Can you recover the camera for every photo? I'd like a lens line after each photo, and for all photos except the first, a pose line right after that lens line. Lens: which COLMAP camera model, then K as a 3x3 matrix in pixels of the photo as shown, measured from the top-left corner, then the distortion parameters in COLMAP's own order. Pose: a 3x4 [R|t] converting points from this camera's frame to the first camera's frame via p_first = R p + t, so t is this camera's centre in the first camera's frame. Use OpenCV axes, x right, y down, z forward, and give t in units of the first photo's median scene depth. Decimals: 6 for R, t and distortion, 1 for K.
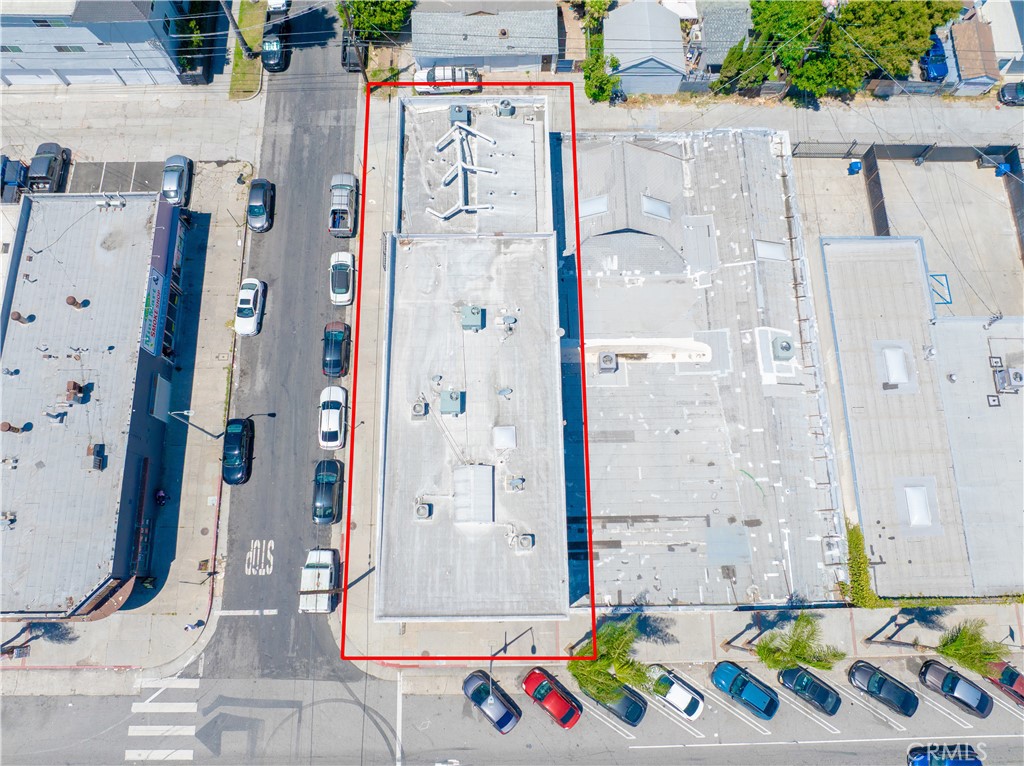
lens RADIAL K [[736.0, 0, 512.0], [0, 736.0, 383.0], [0, 0, 1]] dist [-0.032169, -0.003522]
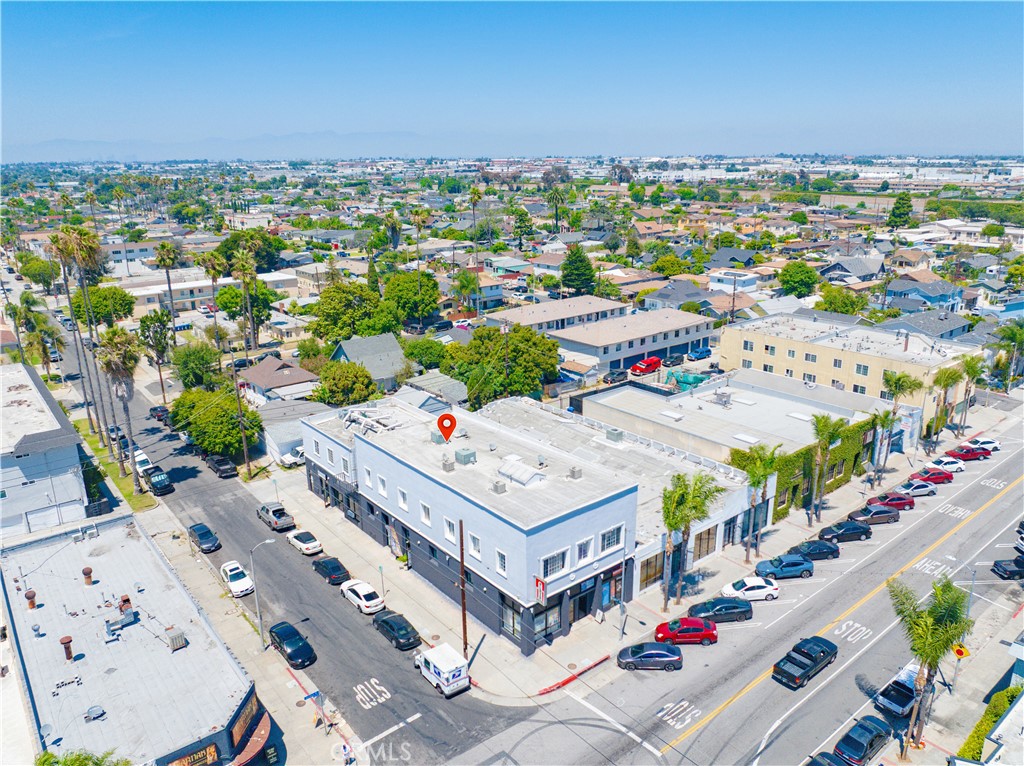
lens RADIAL K [[736.0, 0, 512.0], [0, 736.0, 383.0], [0, 0, 1]] dist [-0.032169, -0.003522]
pose [[0.787376, -0.202448, 0.582284, -0.687801], [0.597889, 0.480952, -0.641260, 0.777798], [-0.150228, 0.853054, 0.499731, 0.182976]]
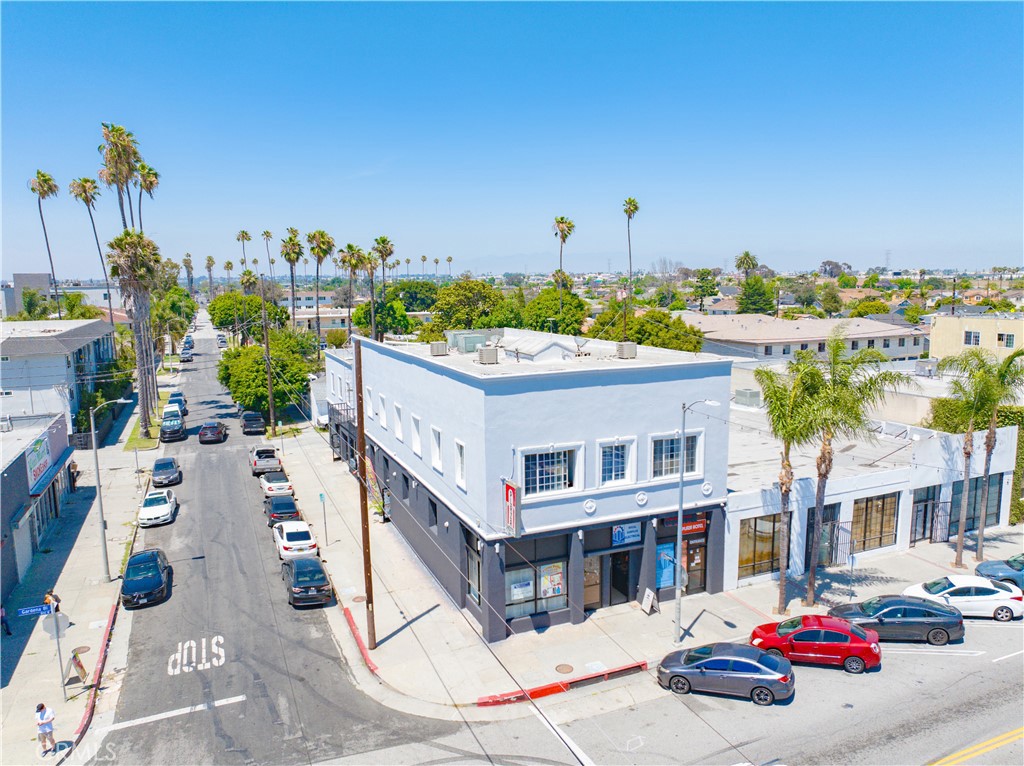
lens RADIAL K [[729.1, 0, 515.9], [0, 729.1, 380.3], [0, 0, 1]] dist [-0.044140, 0.011797]
pose [[0.924861, -0.075778, 0.372680, -0.322272], [0.371145, 0.393637, -0.841012, 0.703666], [-0.082971, 0.916137, 0.392184, 0.622580]]
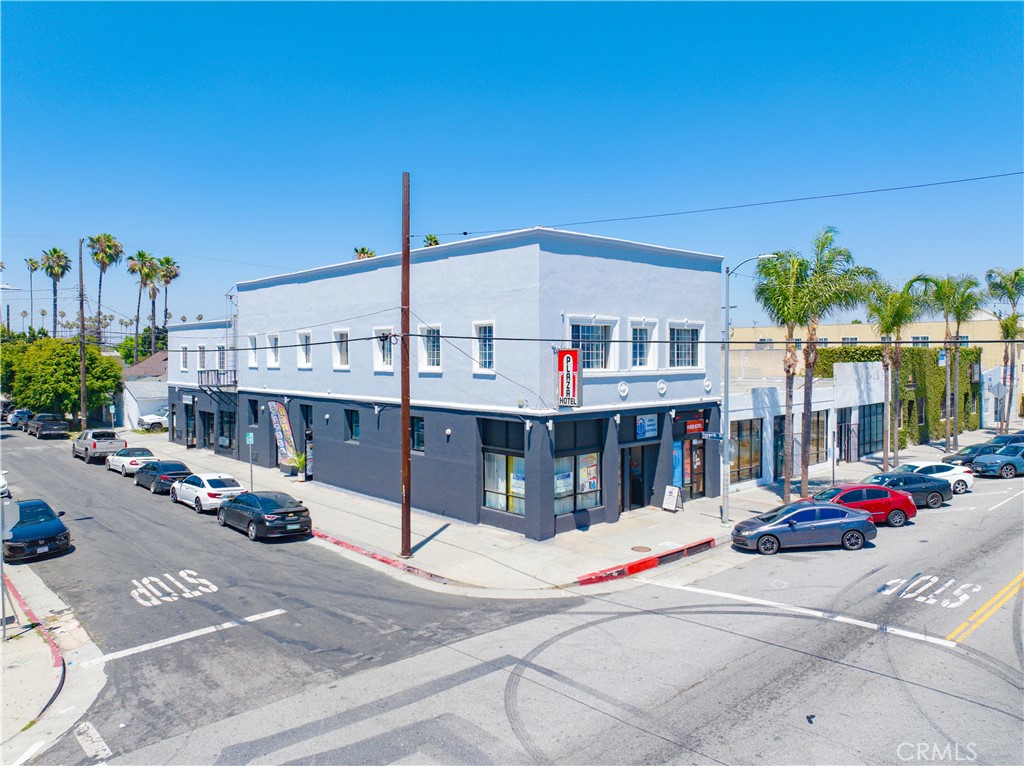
lens RADIAL K [[723.4, 0, 507.0], [0, 723.4, 356.0], [0, 0, 1]] dist [-0.030382, -0.004276]
pose [[0.746849, -0.017715, 0.664758, -0.476081], [0.641634, 0.281821, -0.713360, 0.603398], [-0.174706, 0.959303, 0.221844, 0.801569]]
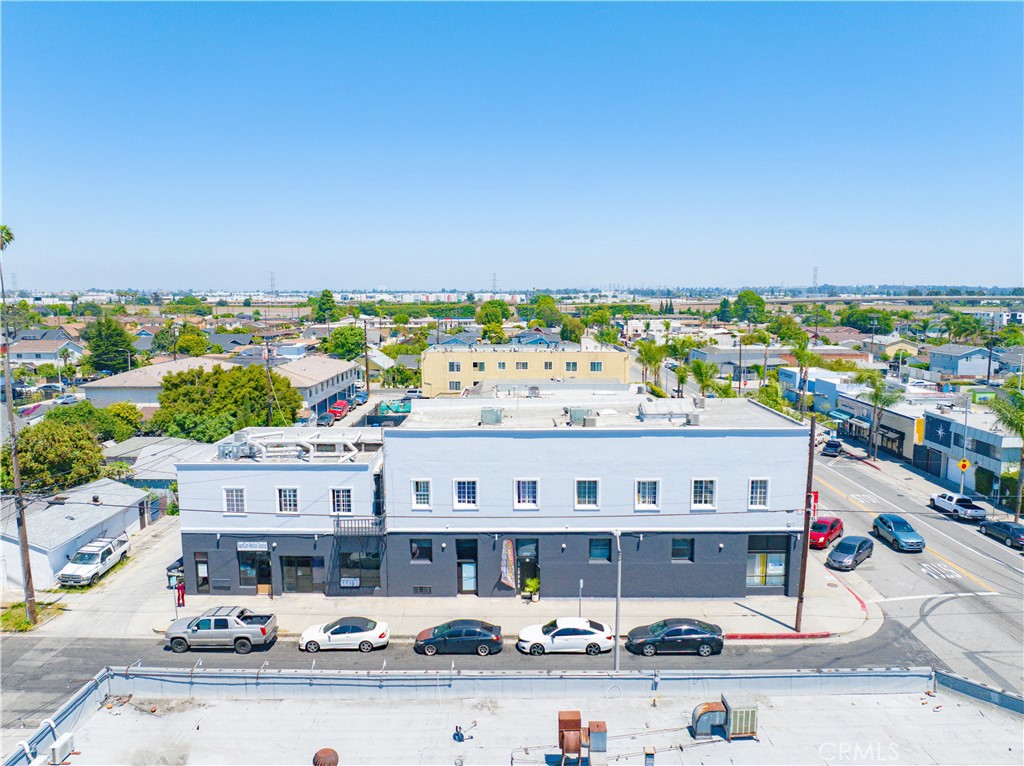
lens RADIAL K [[712.9, 0, 512.0], [0, 712.9, 383.0], [0, 0, 1]] dist [-0.030432, -0.000332]
pose [[0.020070, -0.135935, 0.990514, -0.940595], [0.959636, 0.280597, 0.019064, -0.085307], [-0.280526, 0.950151, 0.136080, 0.760639]]
